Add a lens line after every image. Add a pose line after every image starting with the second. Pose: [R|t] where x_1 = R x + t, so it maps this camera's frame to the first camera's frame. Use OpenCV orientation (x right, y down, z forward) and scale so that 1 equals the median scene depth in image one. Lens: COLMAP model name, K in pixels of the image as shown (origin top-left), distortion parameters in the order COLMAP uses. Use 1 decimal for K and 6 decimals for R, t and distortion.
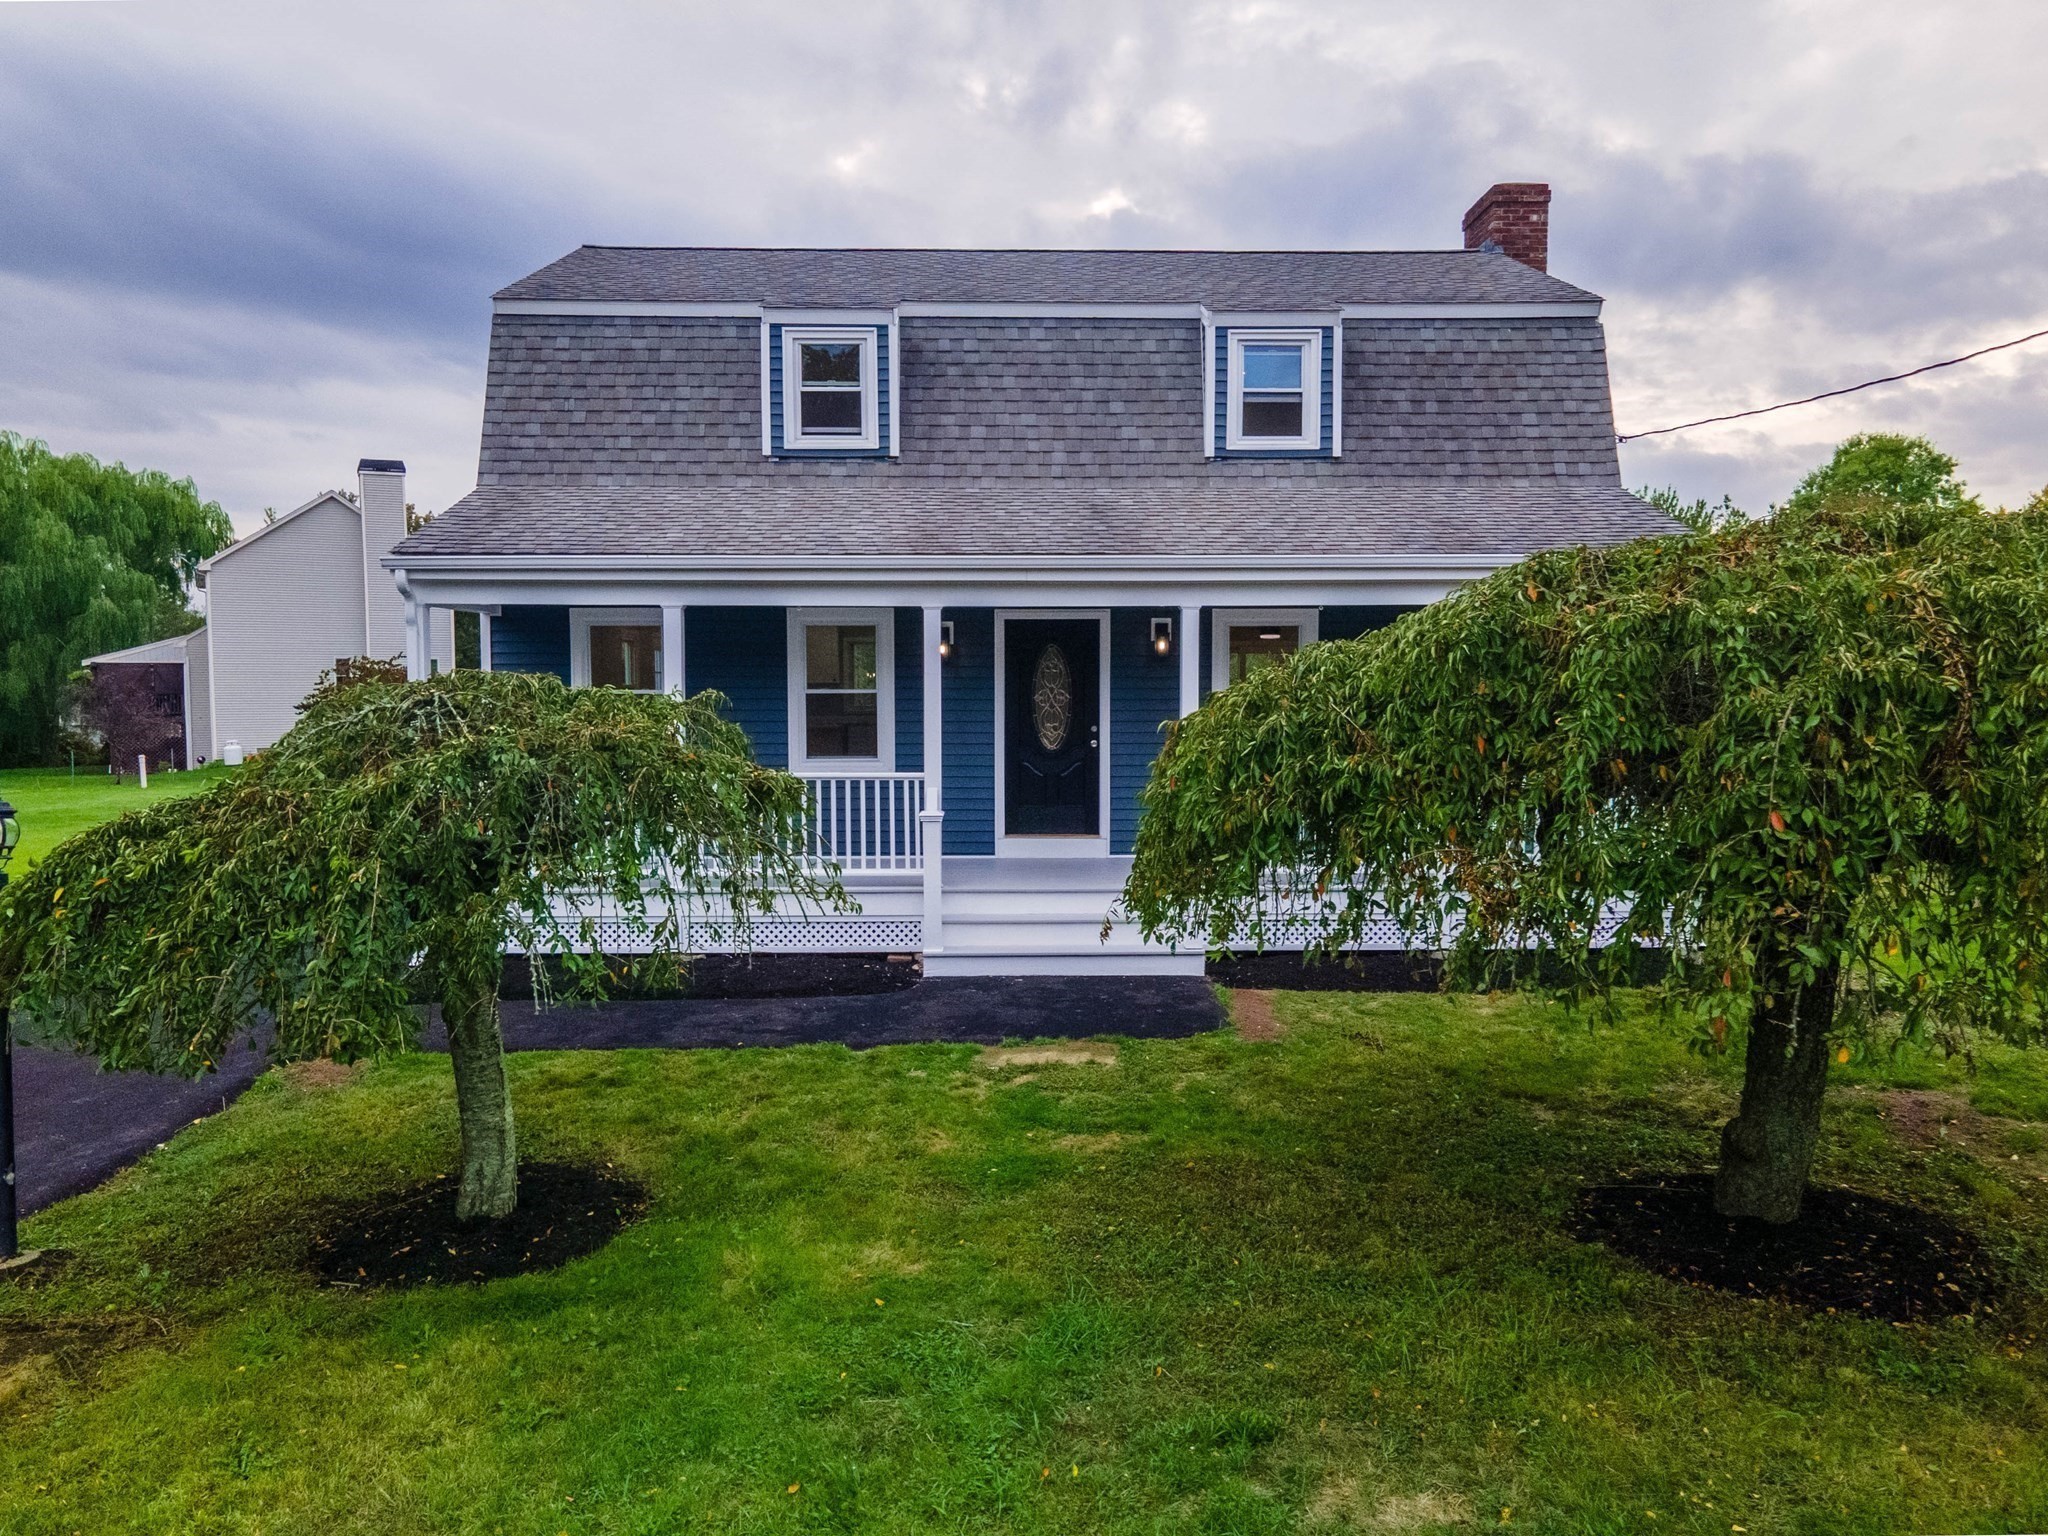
lens RADIAL K [[1573.2, 0, 1022.7], [0, 1573.2, 678.7], [0, 0, 1]] dist [0.009469, 0.039957]
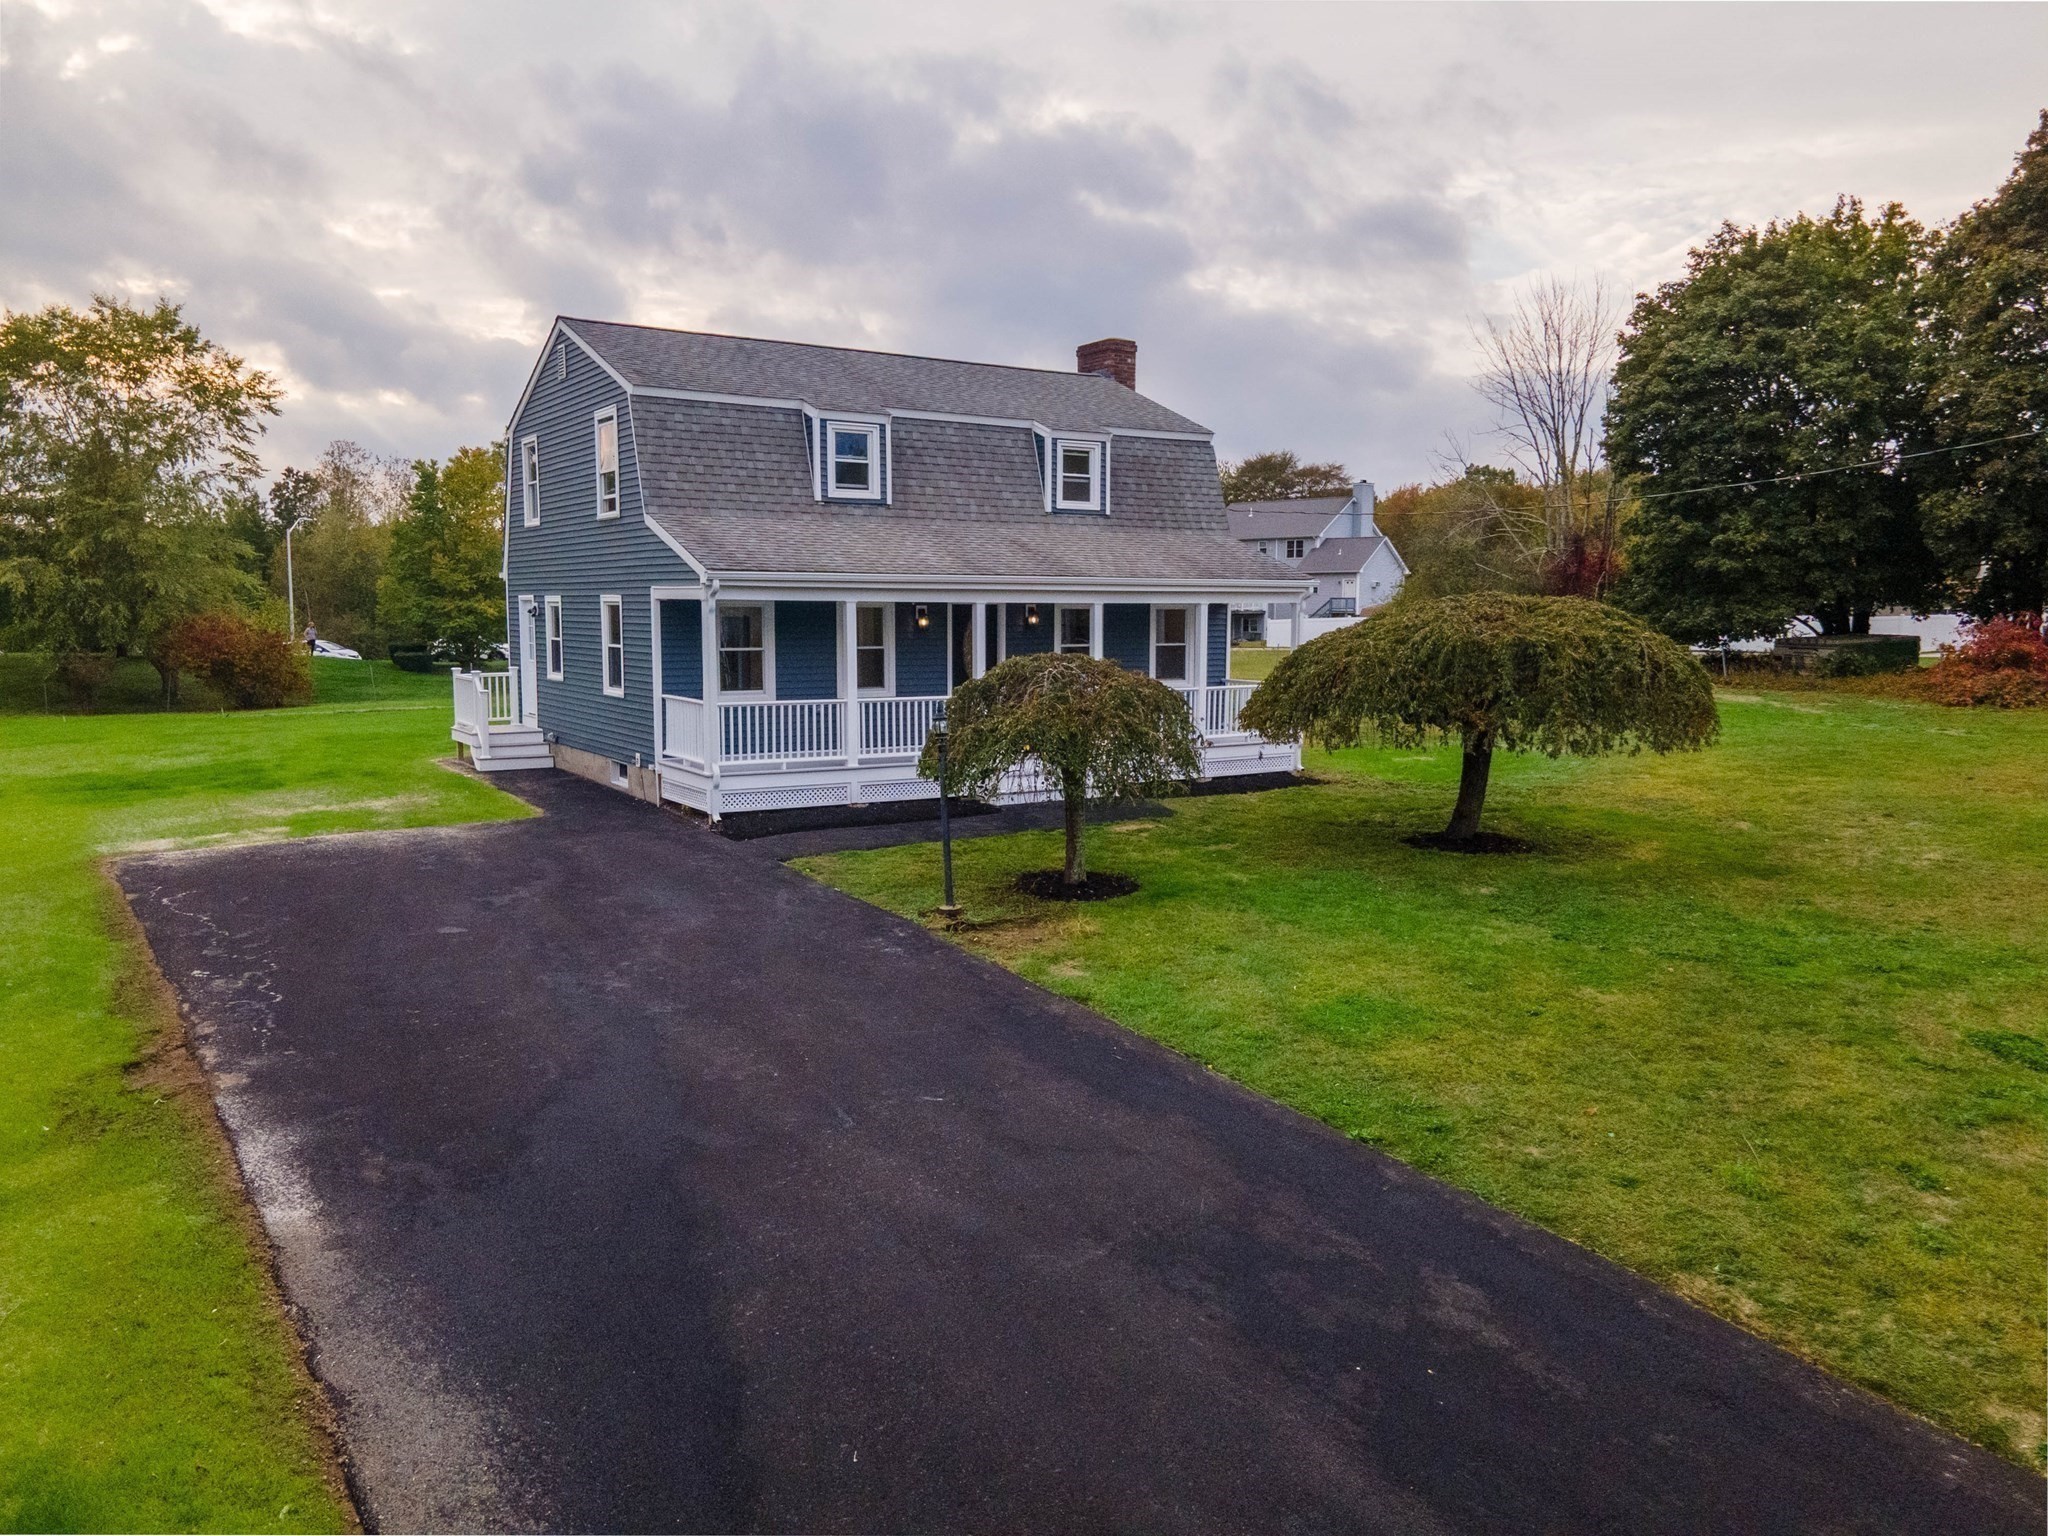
lens RADIAL K [[1573.2, 0, 1022.7], [0, 1573.2, 678.7], [0, 0, 1]] dist [0.009469, 0.039957]
pose [[0.842482, -0.019697, 0.538364, -0.843971], [-0.003811, 0.999088, 0.042517, -0.029522], [-0.538710, -0.037872, 0.841639, -0.460425]]
